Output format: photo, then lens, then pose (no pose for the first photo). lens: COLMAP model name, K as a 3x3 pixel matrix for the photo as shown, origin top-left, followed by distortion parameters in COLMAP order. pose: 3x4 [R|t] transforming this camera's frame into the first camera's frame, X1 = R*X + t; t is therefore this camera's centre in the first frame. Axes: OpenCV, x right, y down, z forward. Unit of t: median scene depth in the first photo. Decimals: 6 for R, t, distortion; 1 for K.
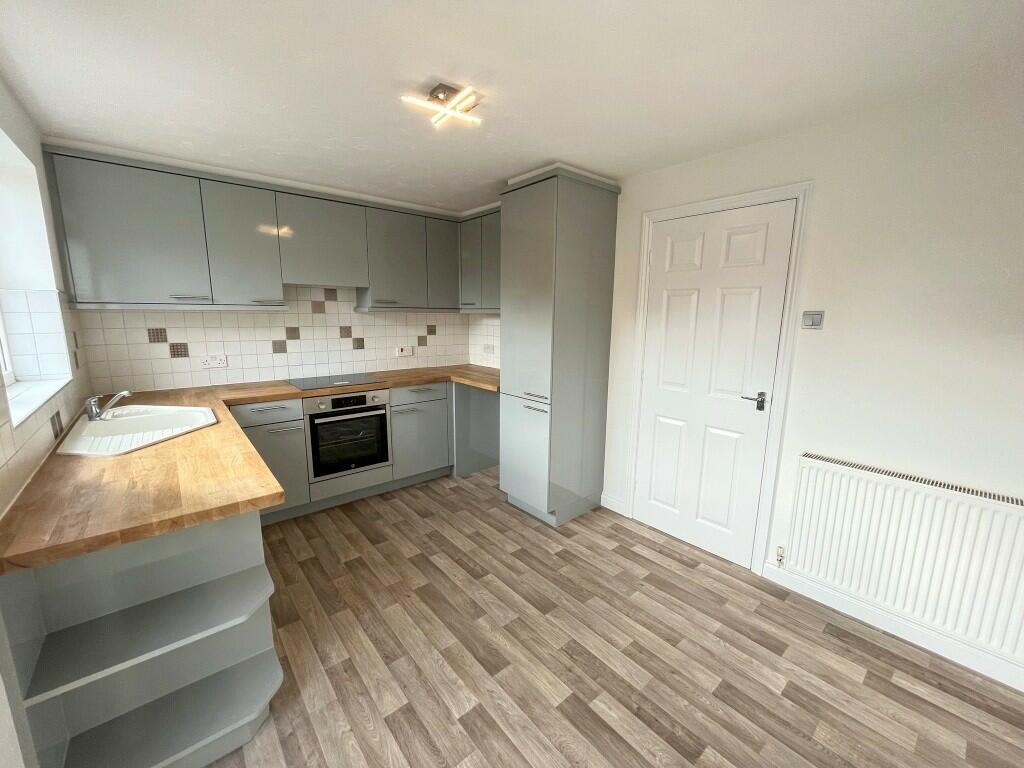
lens RADIAL K [[409.8, 0, 512.0], [0, 409.8, 384.0], [0, 0, 1]] dist [-0.001754, -0.000103]
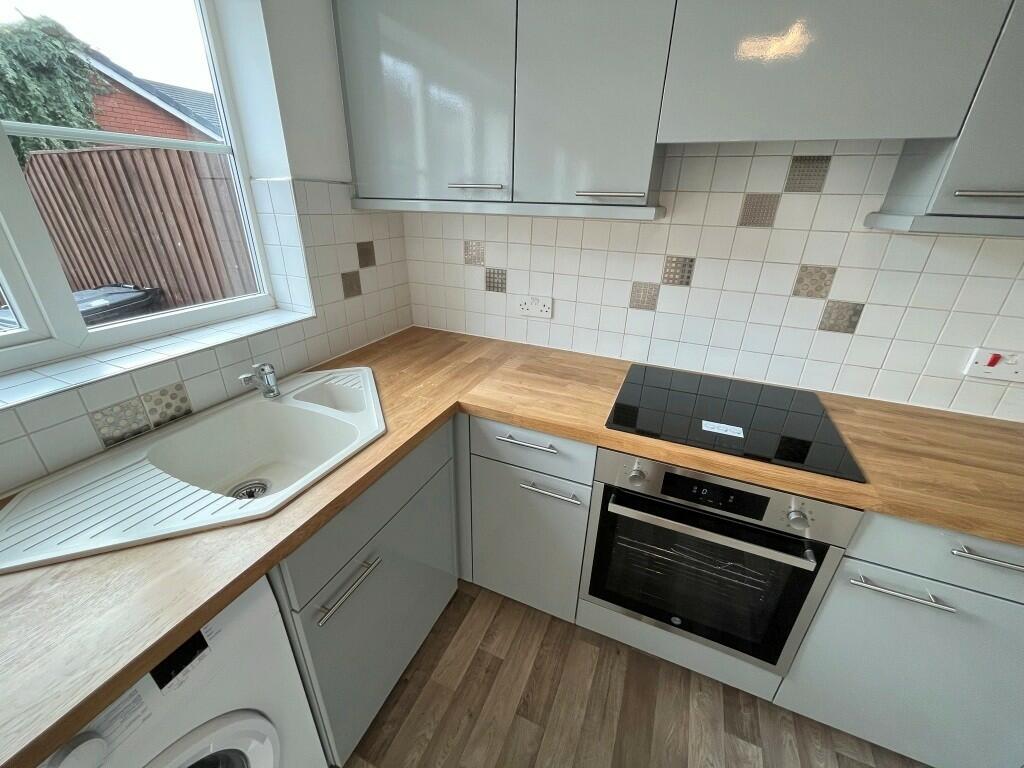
lens RADIAL K [[409.8, 0, 512.0], [0, 409.8, 384.0], [0, 0, 1]] dist [-0.001754, -0.000103]
pose [[0.439313, 0.370798, -0.818238, -0.195064], [-0.172825, 0.928710, 0.328070, -0.121424], [0.881553, -0.002713, 0.472077, 0.609136]]
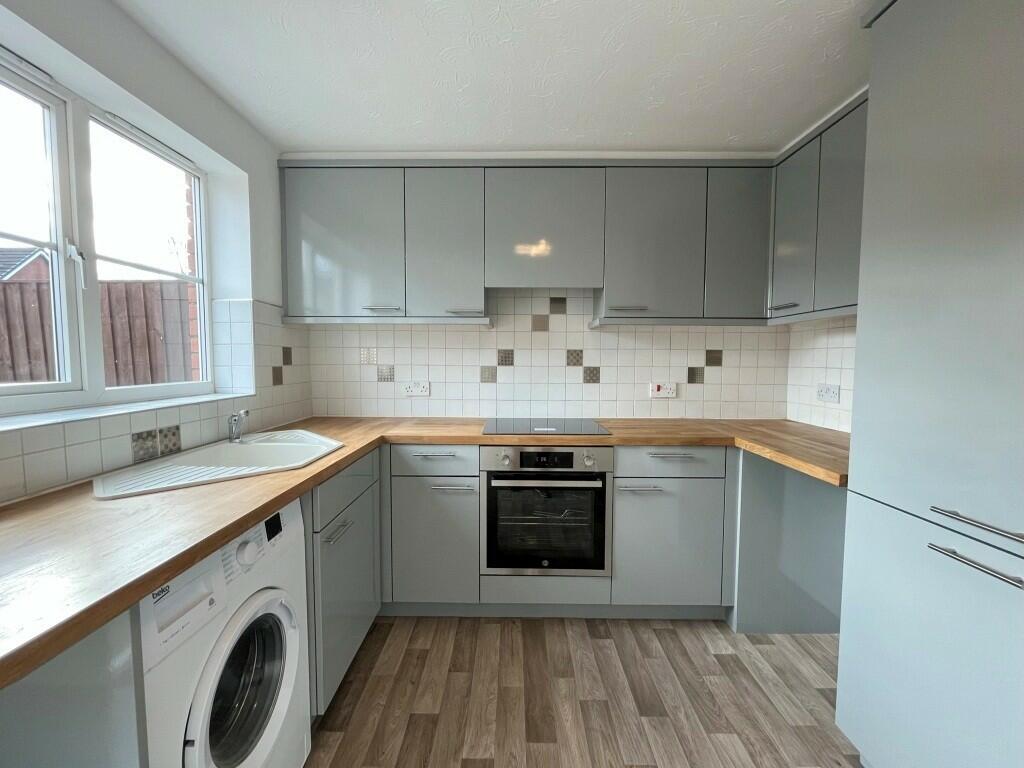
lens RADIAL K [[432.3, 0, 512.1], [0, 432.3, 386.9], [0, 0, 1]] dist [-0.003249, -0.000116]
pose [[0.756460, 0.033745, -0.653169, -0.003984], [-0.107958, 0.991412, -0.073811, -0.012463], [0.645069, 0.126350, 0.753606, 0.403336]]
